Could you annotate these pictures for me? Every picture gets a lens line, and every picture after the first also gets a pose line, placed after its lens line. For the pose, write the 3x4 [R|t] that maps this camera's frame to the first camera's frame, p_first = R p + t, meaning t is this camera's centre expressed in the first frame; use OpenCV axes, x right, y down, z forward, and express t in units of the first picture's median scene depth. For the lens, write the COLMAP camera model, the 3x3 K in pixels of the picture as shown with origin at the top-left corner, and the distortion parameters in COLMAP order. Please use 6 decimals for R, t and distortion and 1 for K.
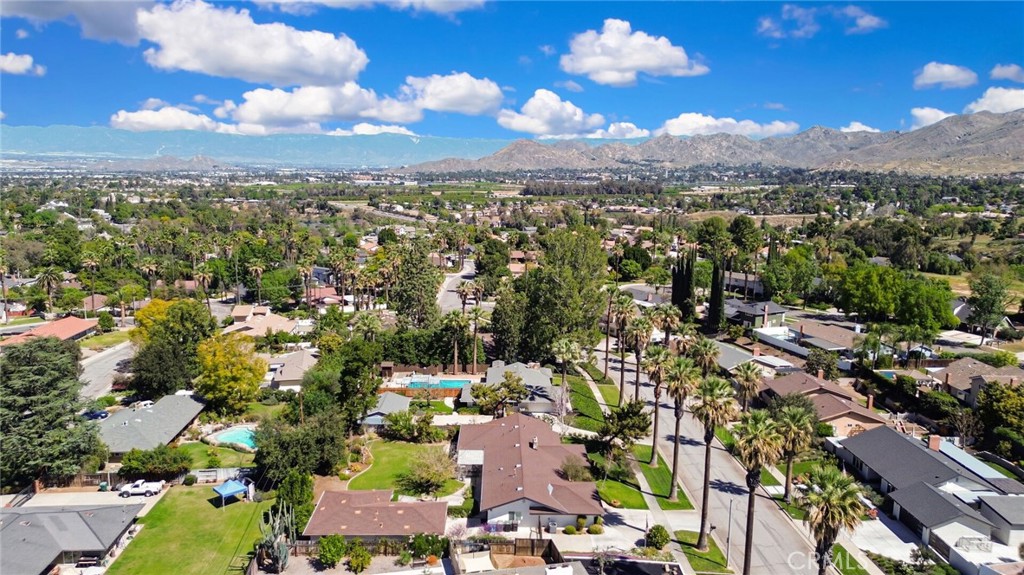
lens RADIAL K [[725.3, 0, 512.0], [0, 725.3, 287.5], [0, 0, 1]] dist [0.071431, -0.071999]
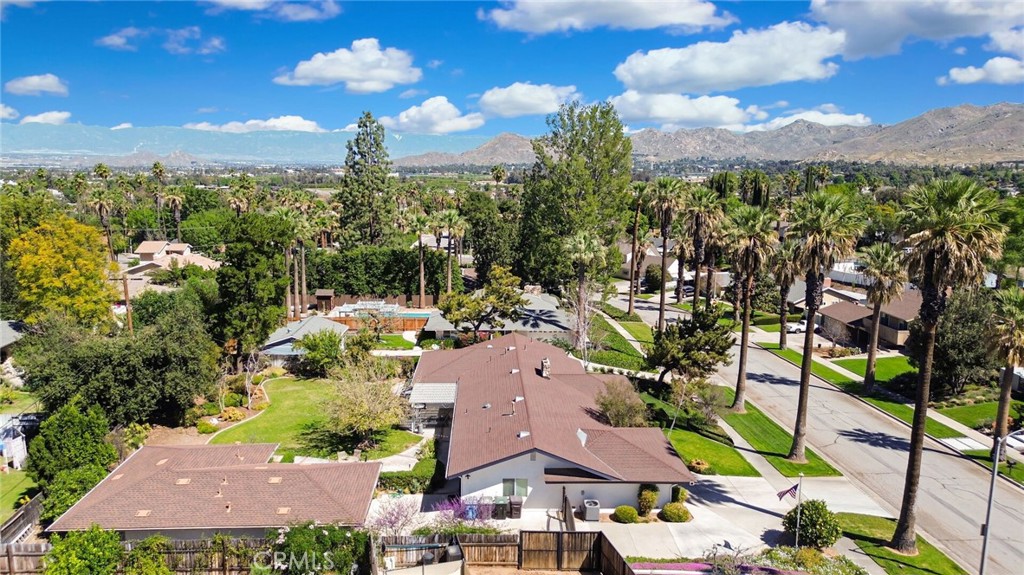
lens RADIAL K [[725.3, 0, 512.0], [0, 725.3, 287.5], [0, 0, 1]] dist [0.071431, -0.071999]
pose [[0.999746, -0.006082, 0.021680, -0.007269], [0.006024, 0.999978, 0.002756, 0.150785], [-0.021696, -0.002625, 0.999761, 0.432310]]
